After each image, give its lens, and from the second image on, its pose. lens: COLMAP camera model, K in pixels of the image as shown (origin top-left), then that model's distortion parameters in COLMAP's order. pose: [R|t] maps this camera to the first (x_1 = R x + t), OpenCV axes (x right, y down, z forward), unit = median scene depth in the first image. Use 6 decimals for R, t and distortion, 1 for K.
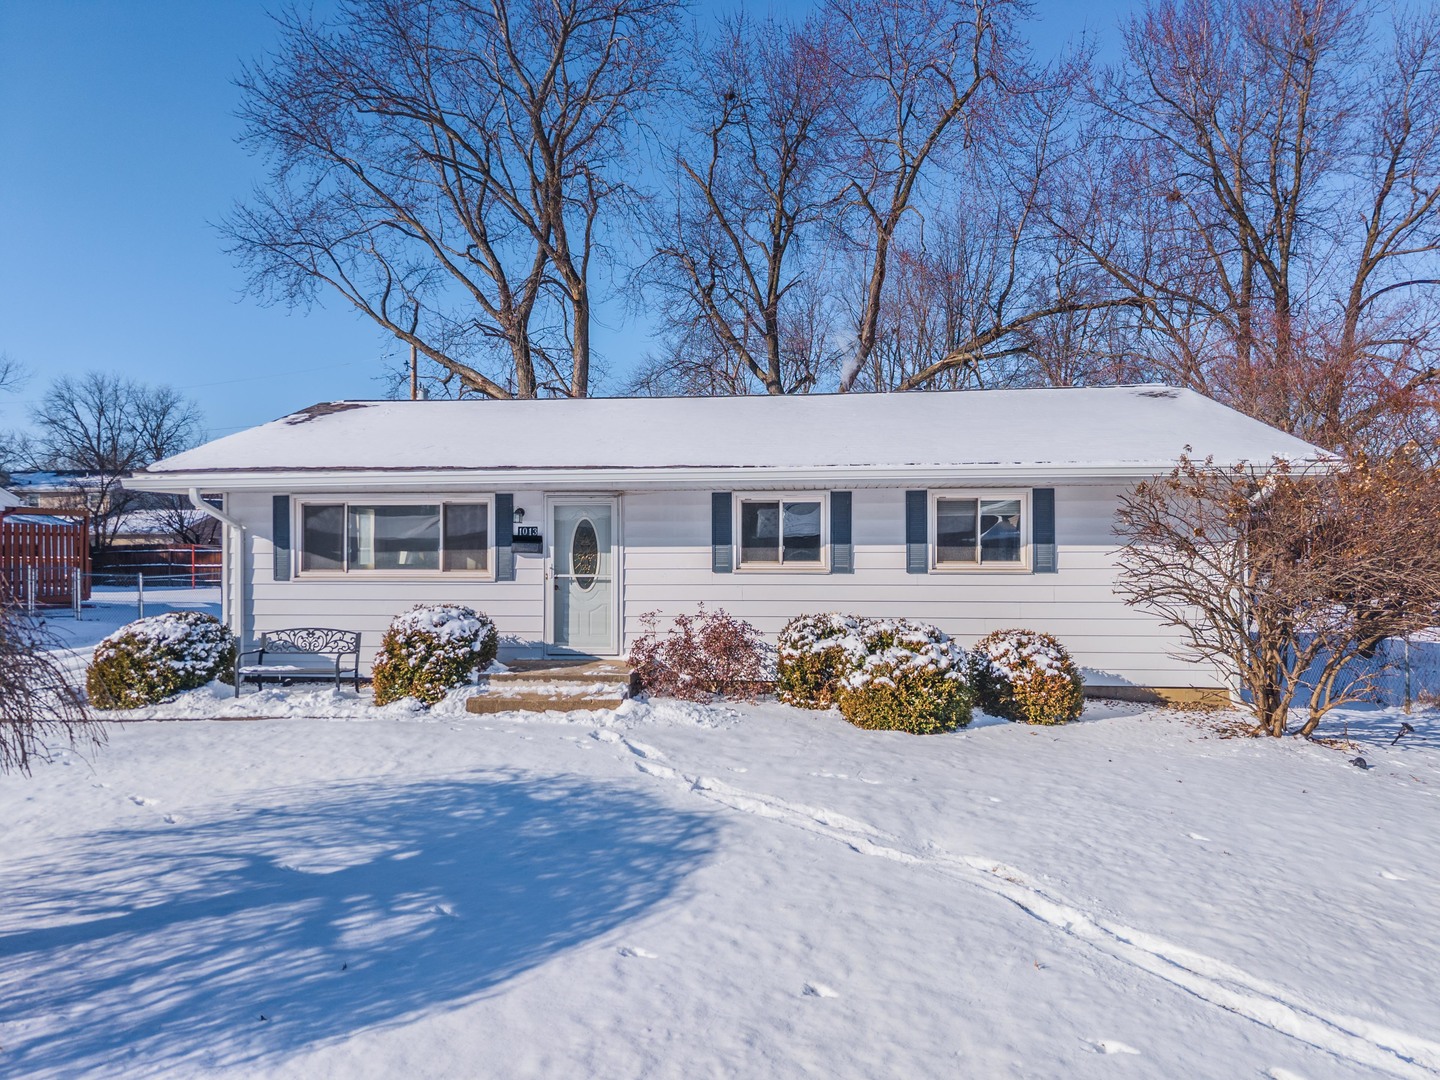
lens RADIAL K [[961.6, 0, 720.0], [0, 961.6, 540.0], [0, 0, 1]] dist [0.041887, -0.047127]
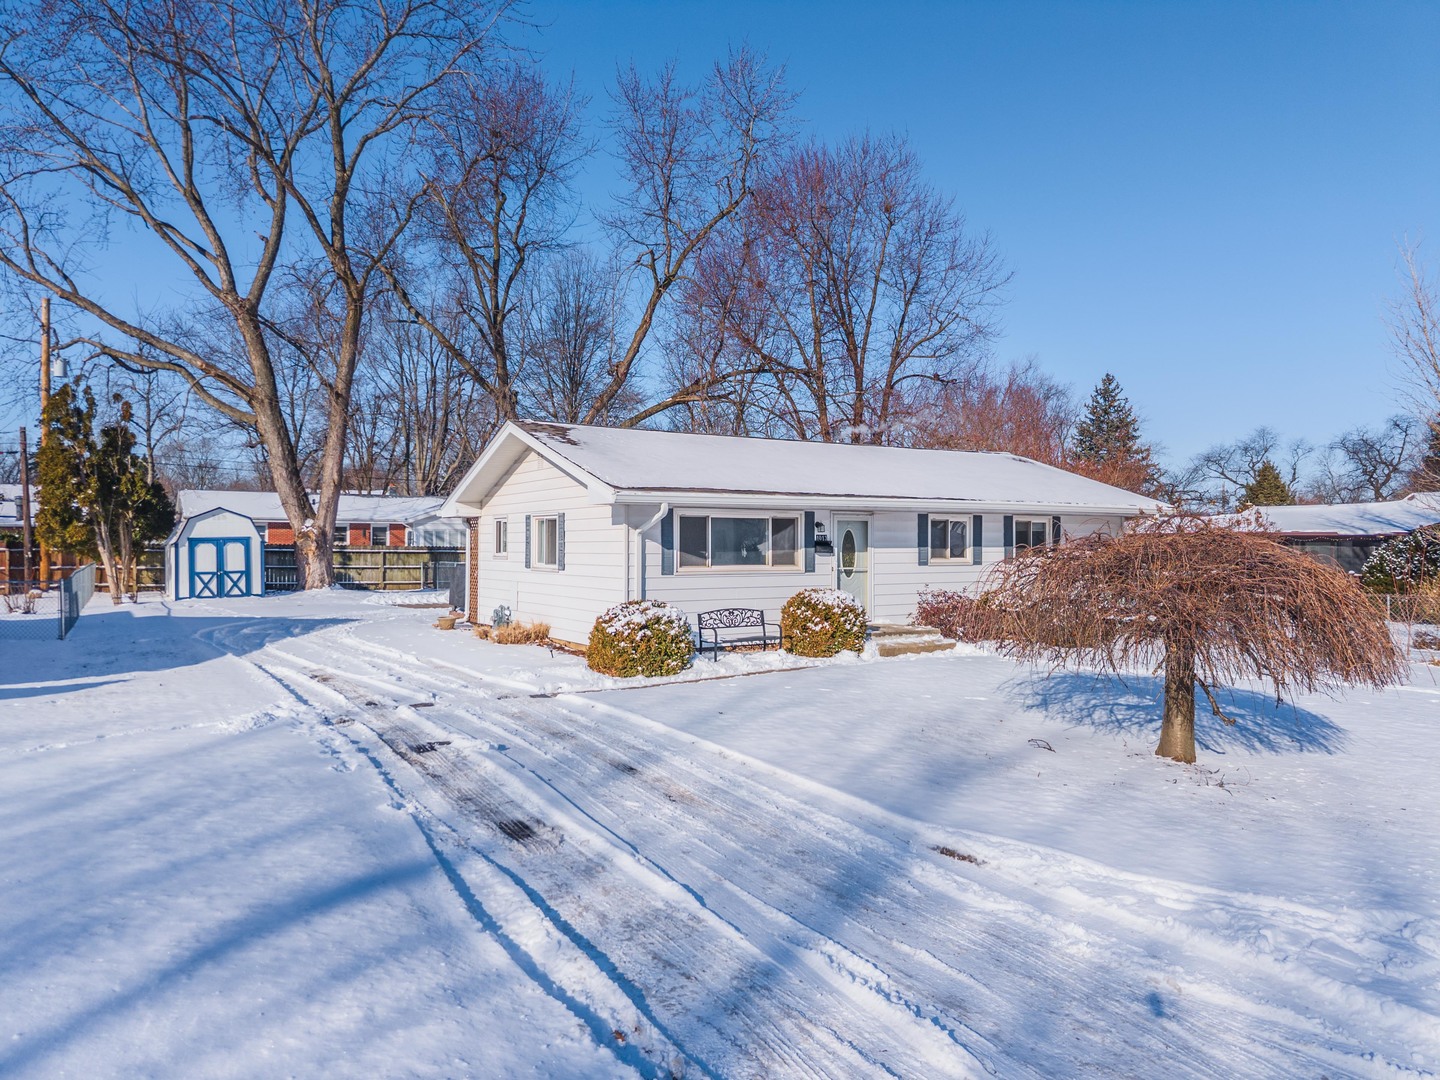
lens RADIAL K [[959.3, 0, 720.0], [0, 959.3, 540.0], [0, 0, 1]] dist [0.049859, -0.061337]
pose [[0.790929, 0.005386, 0.611884, -1.344667], [-0.005534, 0.999983, -0.001648, -0.002499], [-0.611883, -0.002083, 0.790946, -0.045402]]
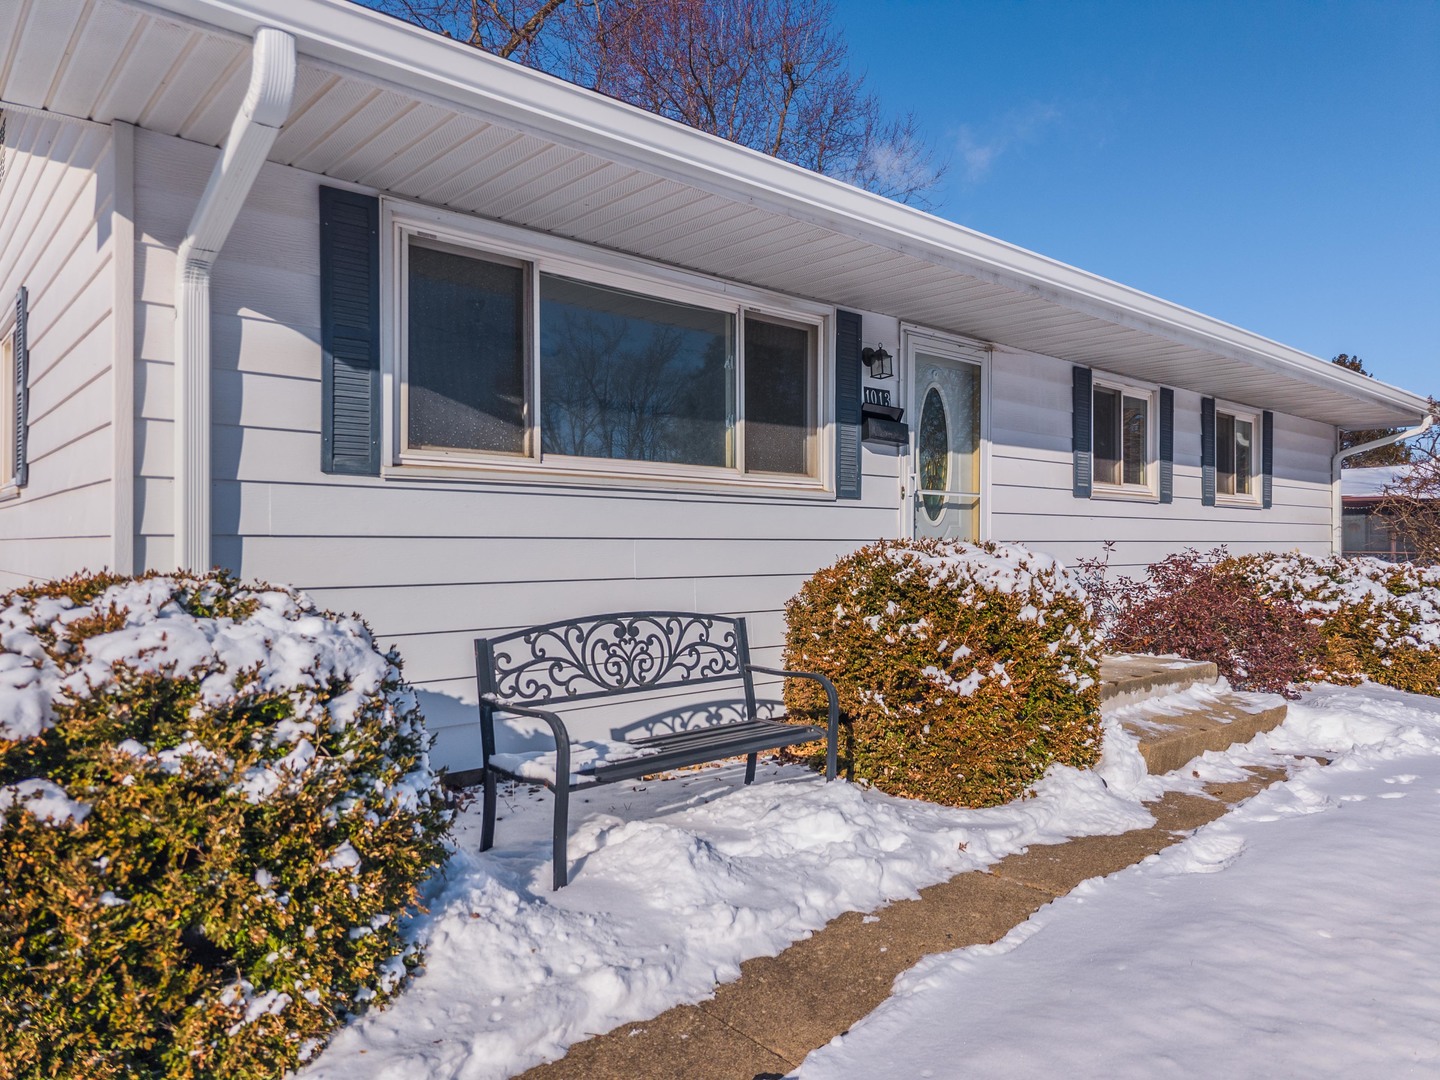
lens RADIAL K [[954.1, 0, 725.3], [0, 954.1, 543.8], [0, 0, 1]] dist [0.124058, -0.186251]
pose [[0.674121, 0.002120, 0.738618, -0.685695], [-0.006777, 0.999972, 0.003315, 0.071309], [-0.738590, -0.007240, 0.674116, 0.817536]]
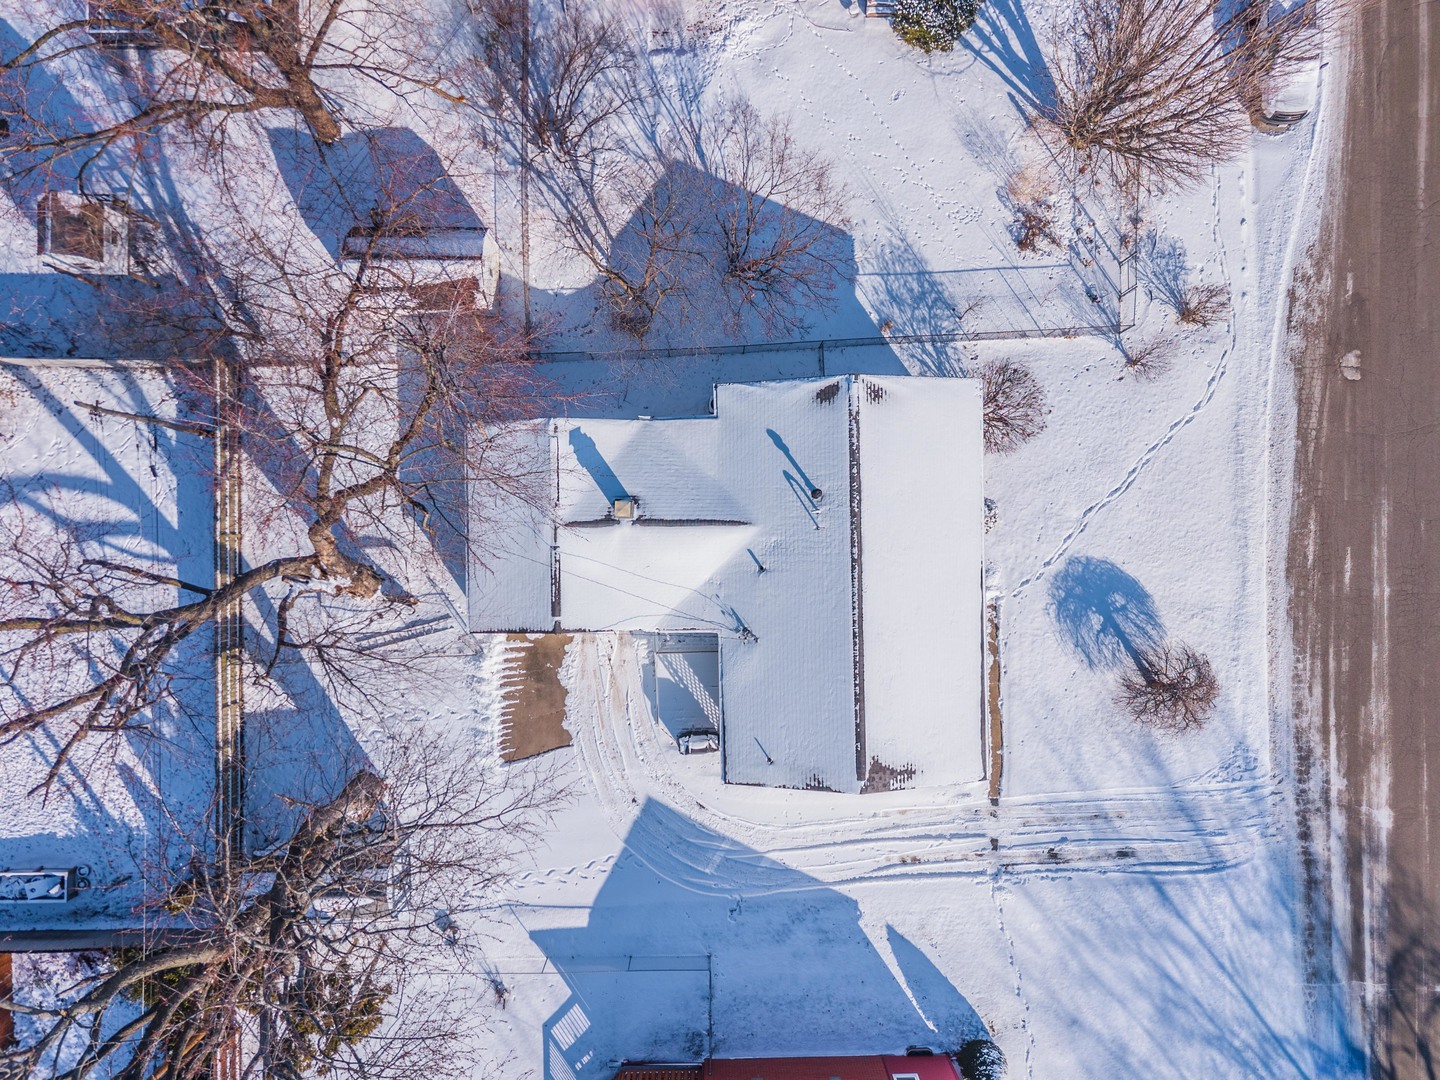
lens RADIAL K [[971.3, 0, 720.0], [0, 971.3, 540.0], [0, 0, 1]] dist [0.001263, 0.002876]
pose [[-0.118826, -0.992912, -0.002404, 0.209267], [-0.007820, -0.001485, 0.999968, -3.157614], [-0.992884, 0.118841, -0.007588, 1.857336]]
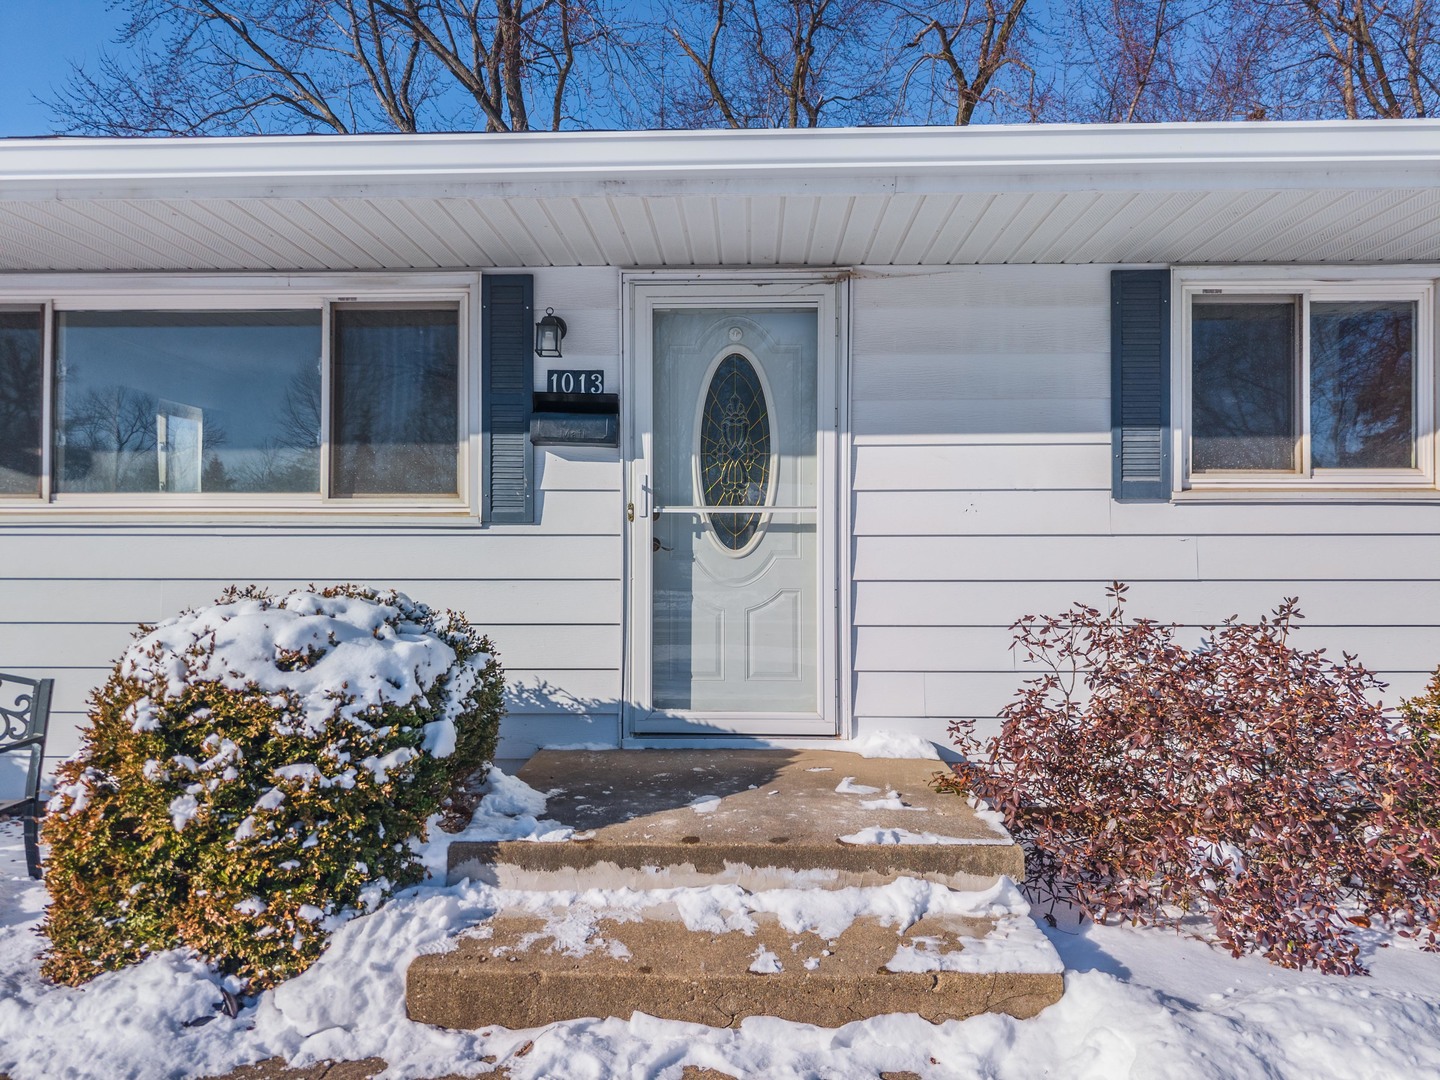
lens RADIAL K [[971.3, 0, 720.0], [0, 971.3, 540.0], [0, 0, 1]] dist [0.001263, 0.002876]
pose [[0.997027, 0.003250, 0.076987, -0.196180], [-0.002909, 0.999985, -0.004541, 0.055693], [-0.077000, 0.004304, 0.997022, 0.722845]]
